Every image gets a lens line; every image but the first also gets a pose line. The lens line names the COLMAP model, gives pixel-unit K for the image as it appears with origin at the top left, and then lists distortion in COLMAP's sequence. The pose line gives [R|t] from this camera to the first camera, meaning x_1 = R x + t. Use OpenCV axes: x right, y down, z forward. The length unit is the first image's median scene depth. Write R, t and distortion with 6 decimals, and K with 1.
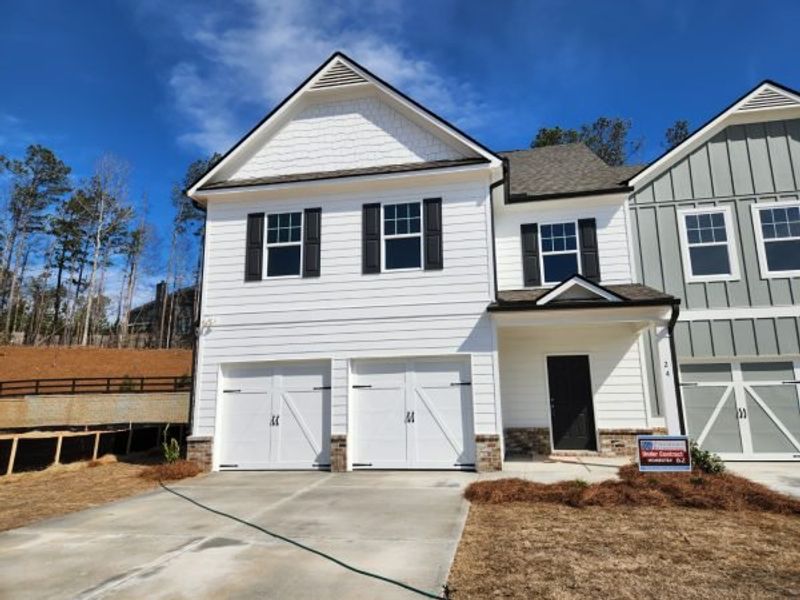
lens RADIAL K [[534.1, 0, 404.0], [0, 534.1, 295.1], [0, 0, 1]] dist [0.008393, -0.008231]
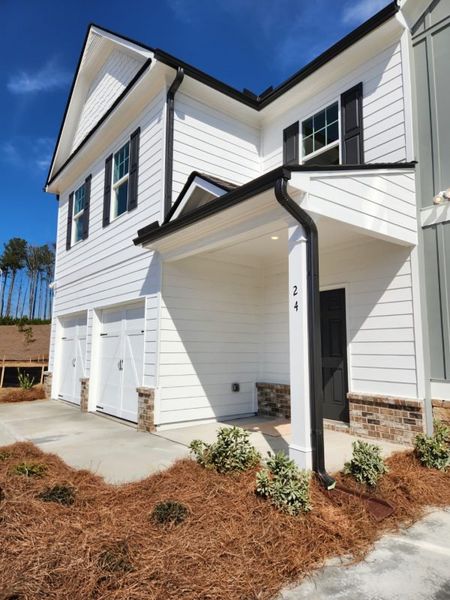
lens RADIAL K [[400.6, 0, 225.5], [0, 400.6, 304.8], [0, 0, 1]] dist [0.008393, -0.008231]
pose [[0.758446, -0.053795, -0.649512, 0.591485], [0.111297, 0.992639, 0.047750, 0.096930], [0.642162, -0.108504, 0.758851, 0.528928]]
